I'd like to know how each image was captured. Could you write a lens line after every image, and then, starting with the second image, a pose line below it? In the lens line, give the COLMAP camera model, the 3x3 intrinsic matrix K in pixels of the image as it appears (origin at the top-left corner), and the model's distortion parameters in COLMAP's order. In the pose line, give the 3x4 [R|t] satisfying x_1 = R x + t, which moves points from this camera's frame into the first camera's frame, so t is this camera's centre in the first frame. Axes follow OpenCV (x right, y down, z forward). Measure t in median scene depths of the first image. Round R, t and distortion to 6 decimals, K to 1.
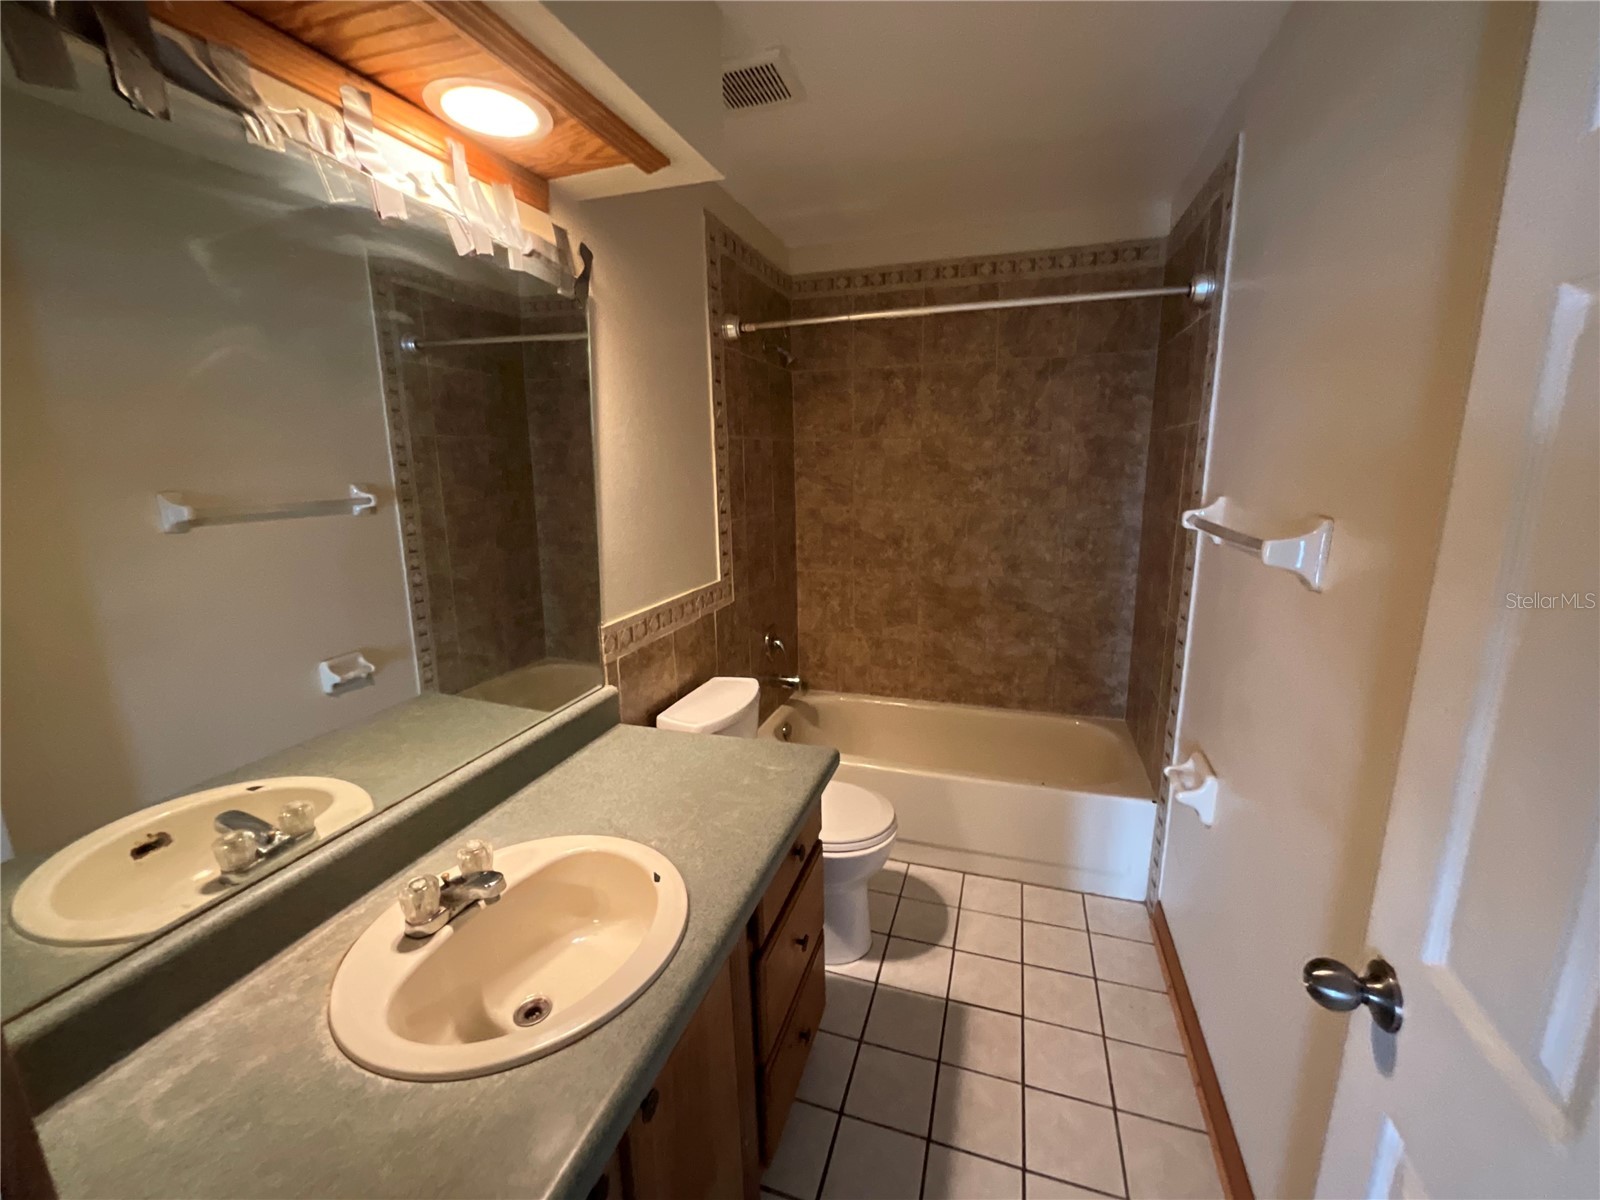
lens RADIAL K [[665.6, 0, 801.1], [0, 665.6, 597.3], [0, 0, 1]] dist [-0.010554, 0.008116]
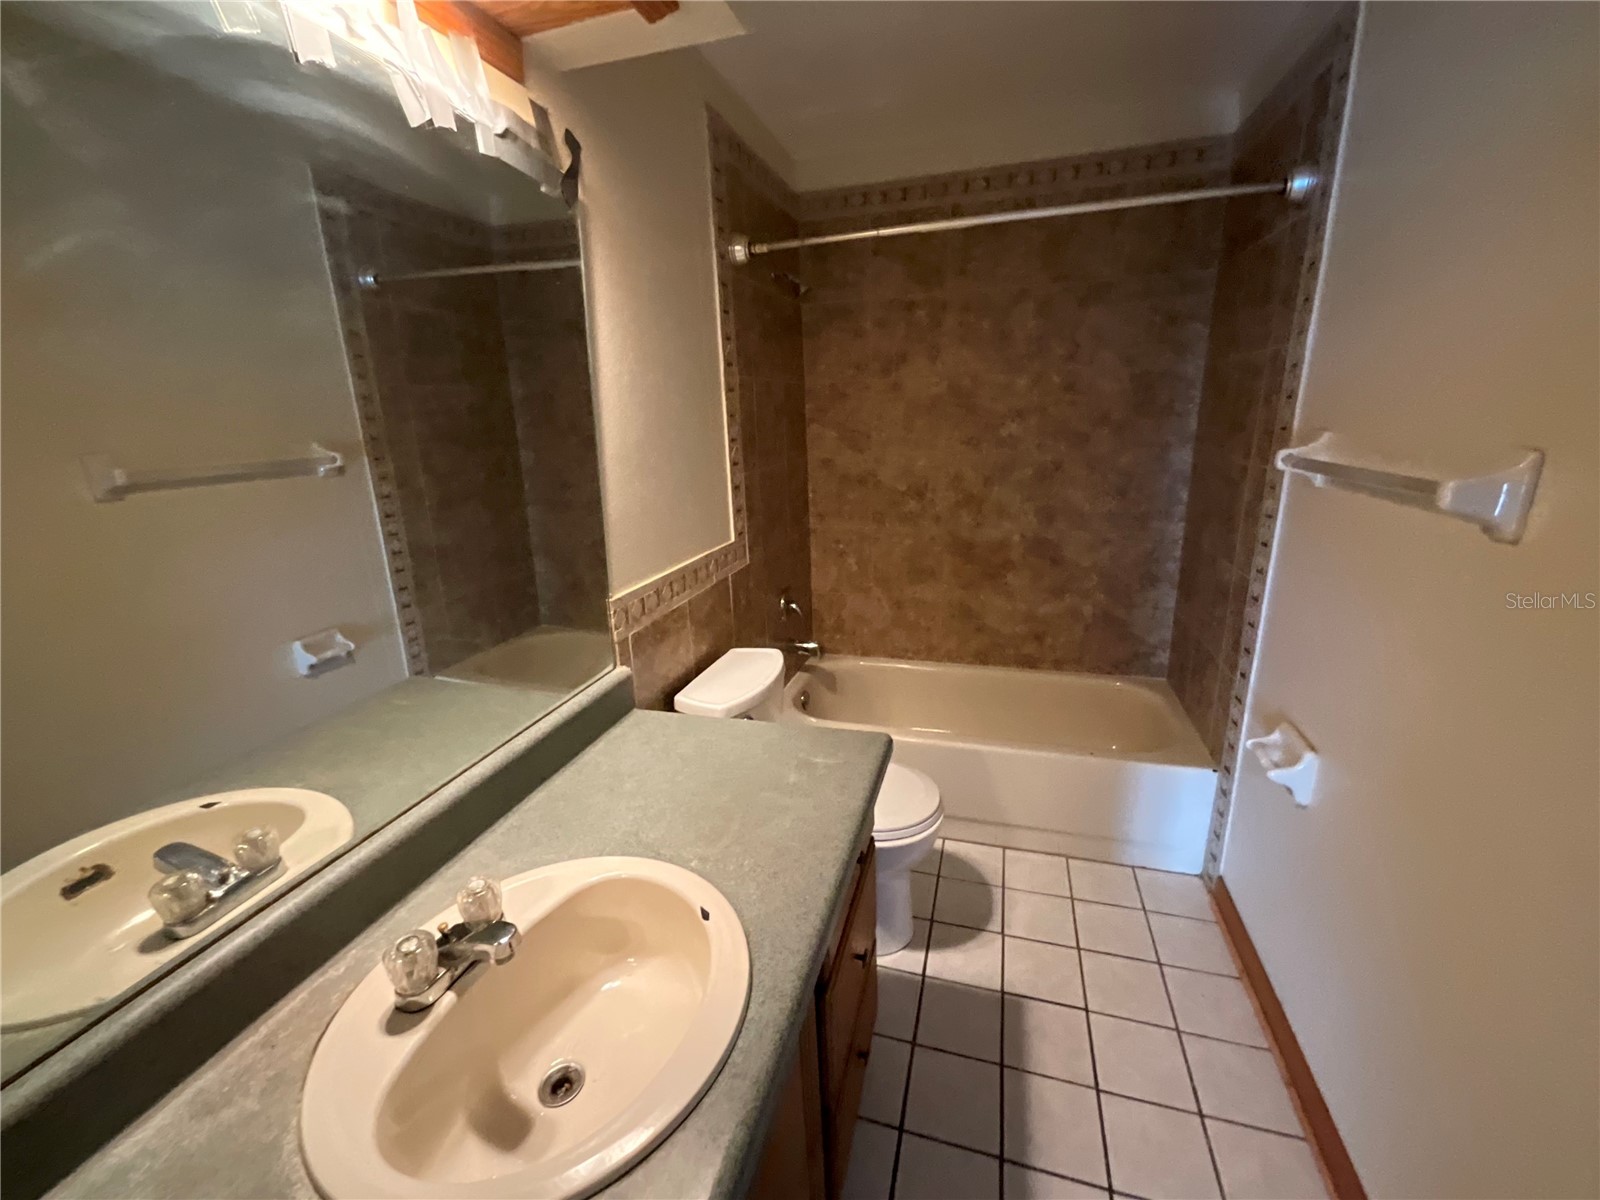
lens RADIAL K [[660.5, 0, 800.0], [0, 660.5, 600.0], [0, 0, 1]] dist [-0.002238, 0.000154]
pose [[0.999595, -0.024466, 0.014542, -0.053405], [0.023341, 0.997052, 0.073086, -0.009776], [-0.016287, -0.072717, 0.997220, 0.113323]]
